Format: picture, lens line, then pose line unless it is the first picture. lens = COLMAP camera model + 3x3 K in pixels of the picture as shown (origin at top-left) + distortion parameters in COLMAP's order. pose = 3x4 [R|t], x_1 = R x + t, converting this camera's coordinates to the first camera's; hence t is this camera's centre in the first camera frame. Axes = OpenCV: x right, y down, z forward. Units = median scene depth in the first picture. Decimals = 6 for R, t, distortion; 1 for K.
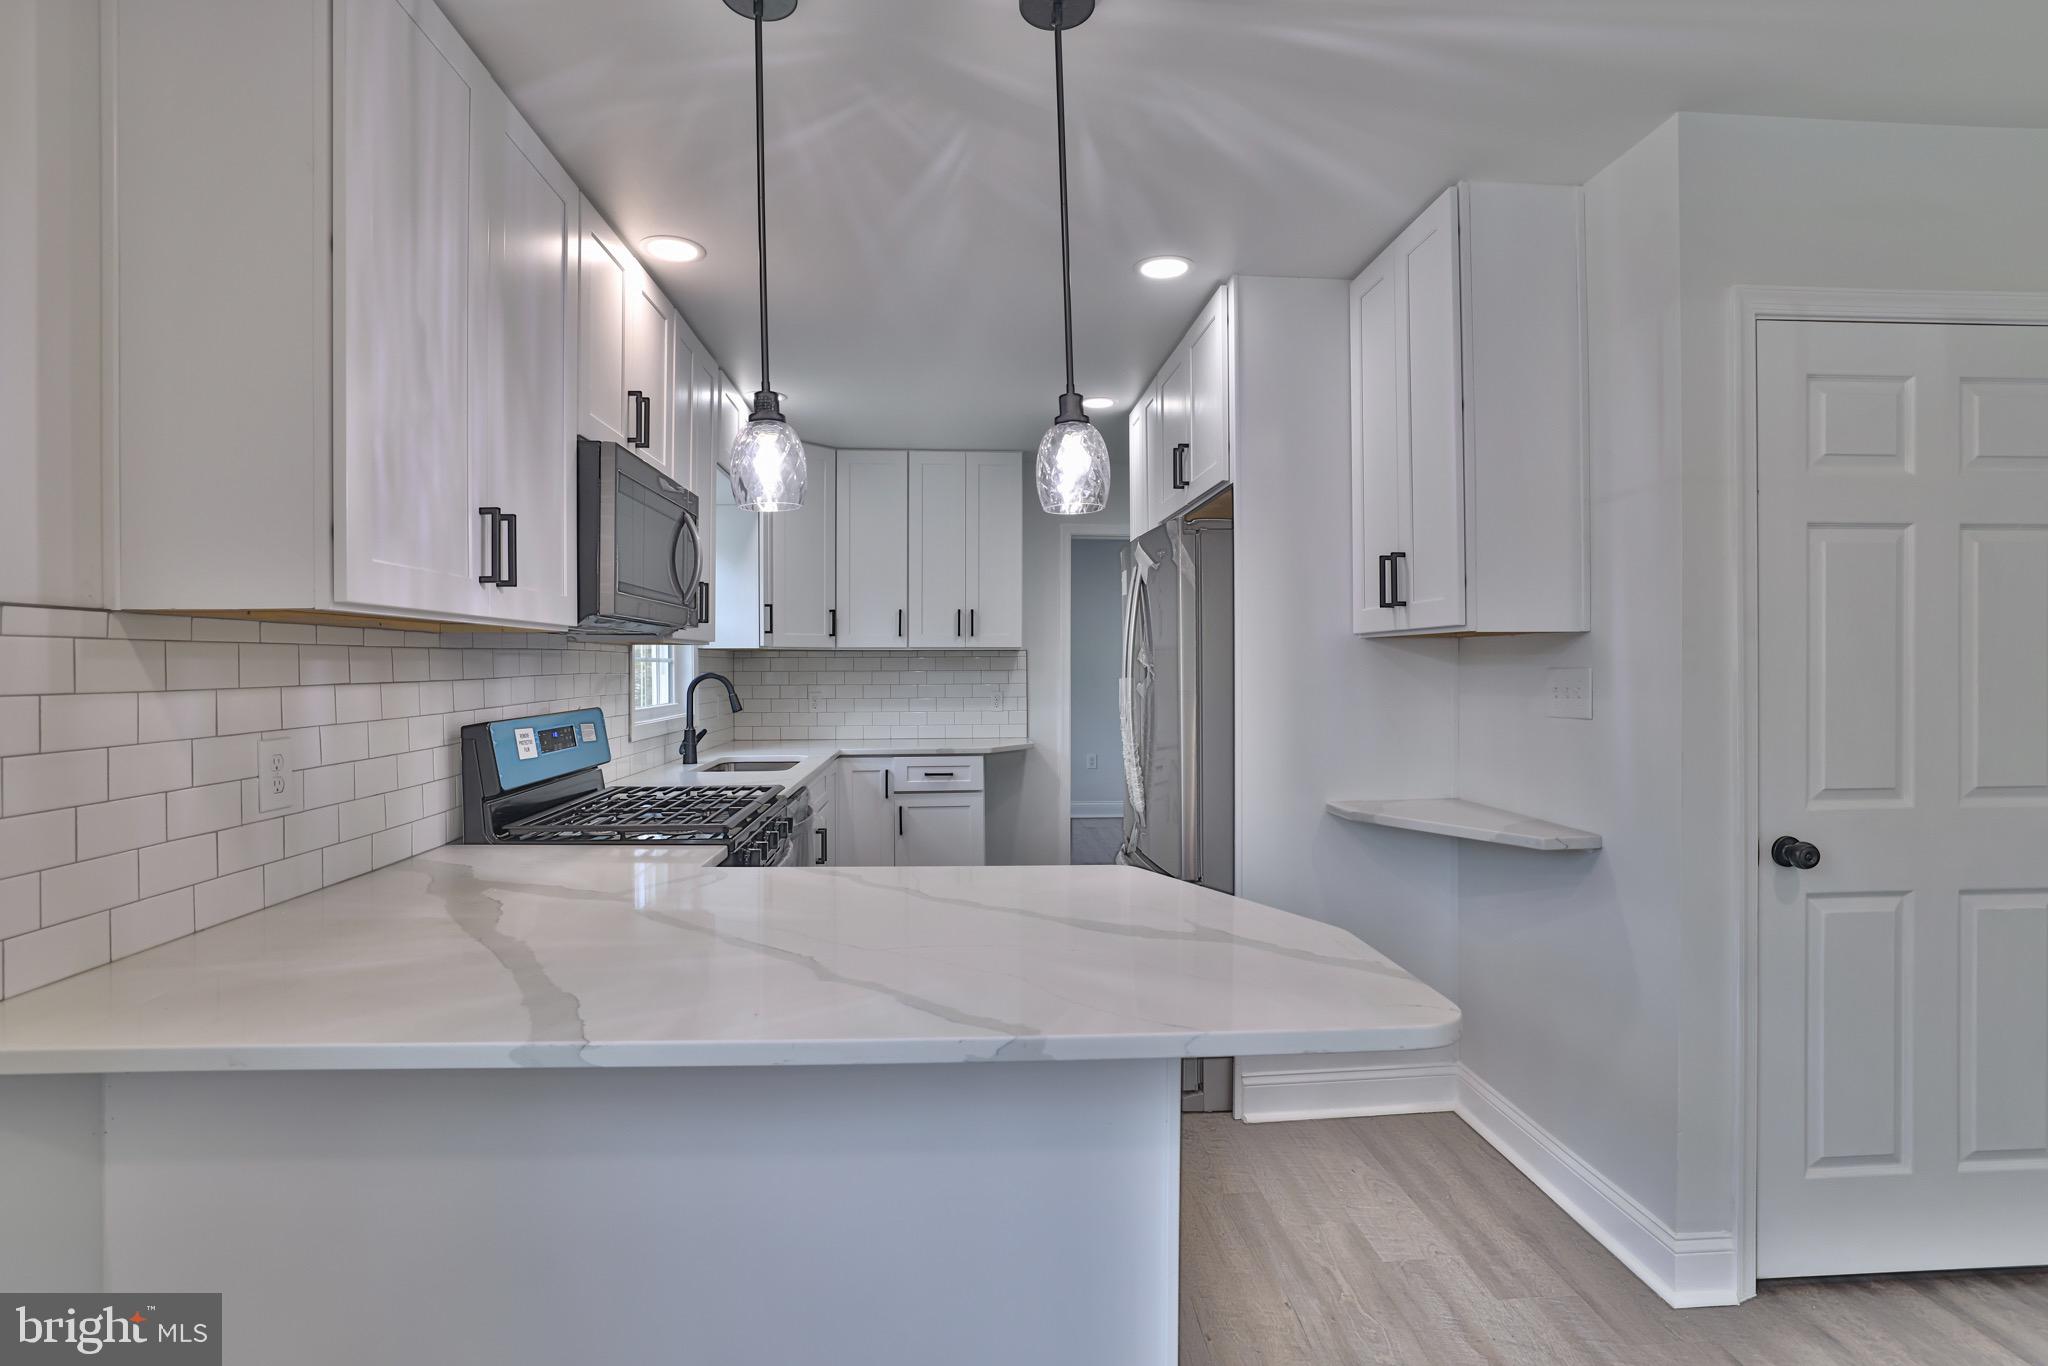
lens RADIAL K [[976.8, 0, 1010.2], [0, 976.8, 668.2], [0, 0, 1]] dist [-0.046155, 0.016413]
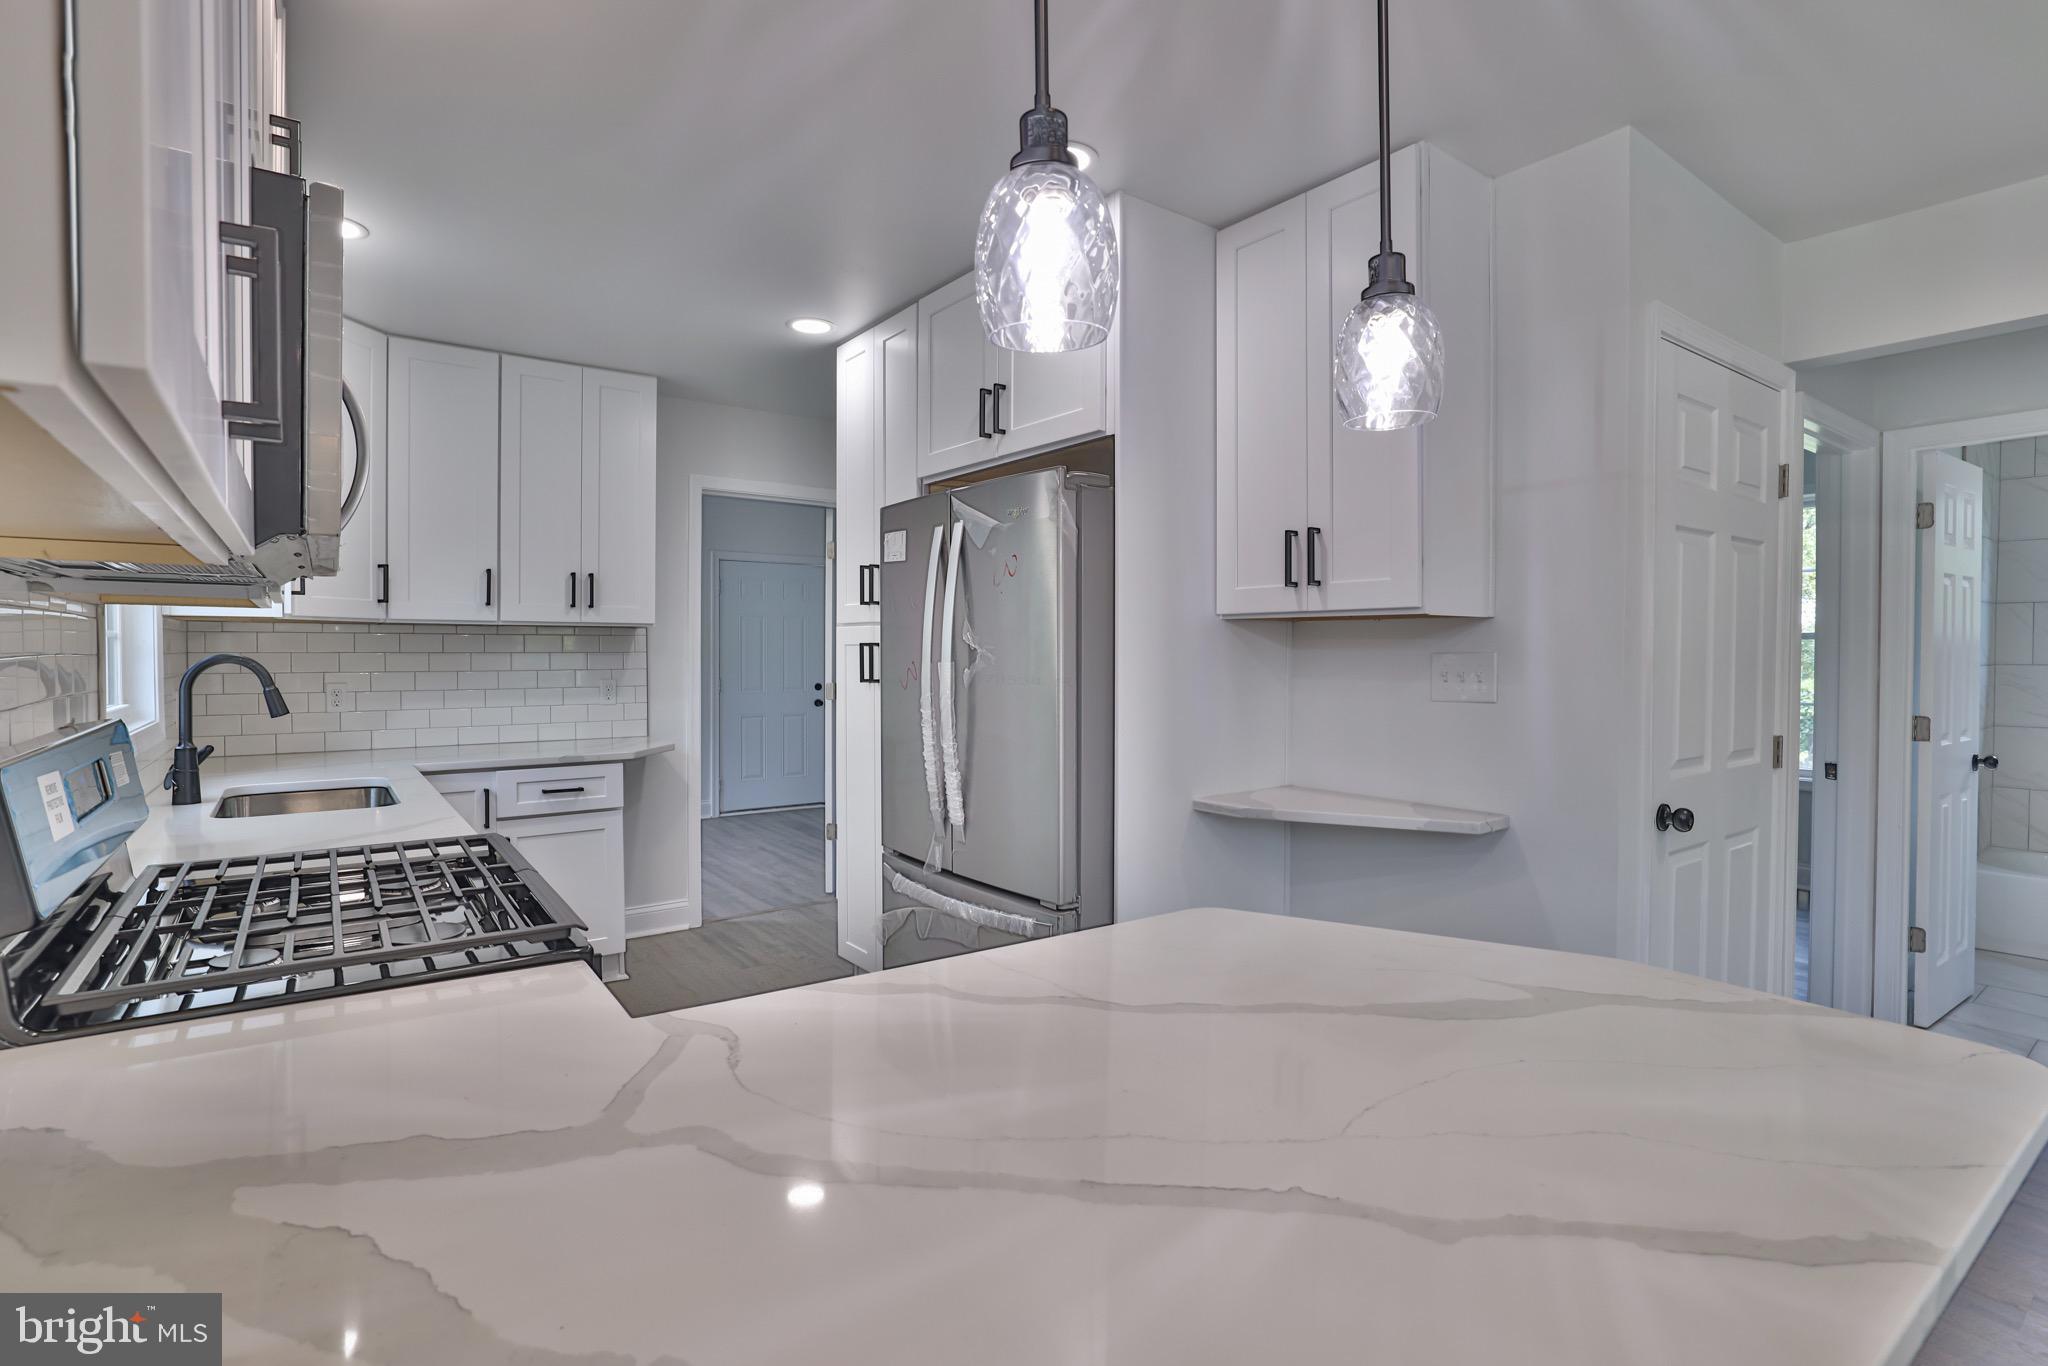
lens RADIAL K [[976.8, 0, 1010.2], [0, 976.8, 668.2], [0, 0, 1]] dist [-0.046155, 0.016413]
pose [[0.845556, -0.003677, 0.533874, -0.270422], [-0.005046, 0.999877, 0.014879, 0.002615], [-0.533863, -0.015275, 0.845433, 0.283024]]
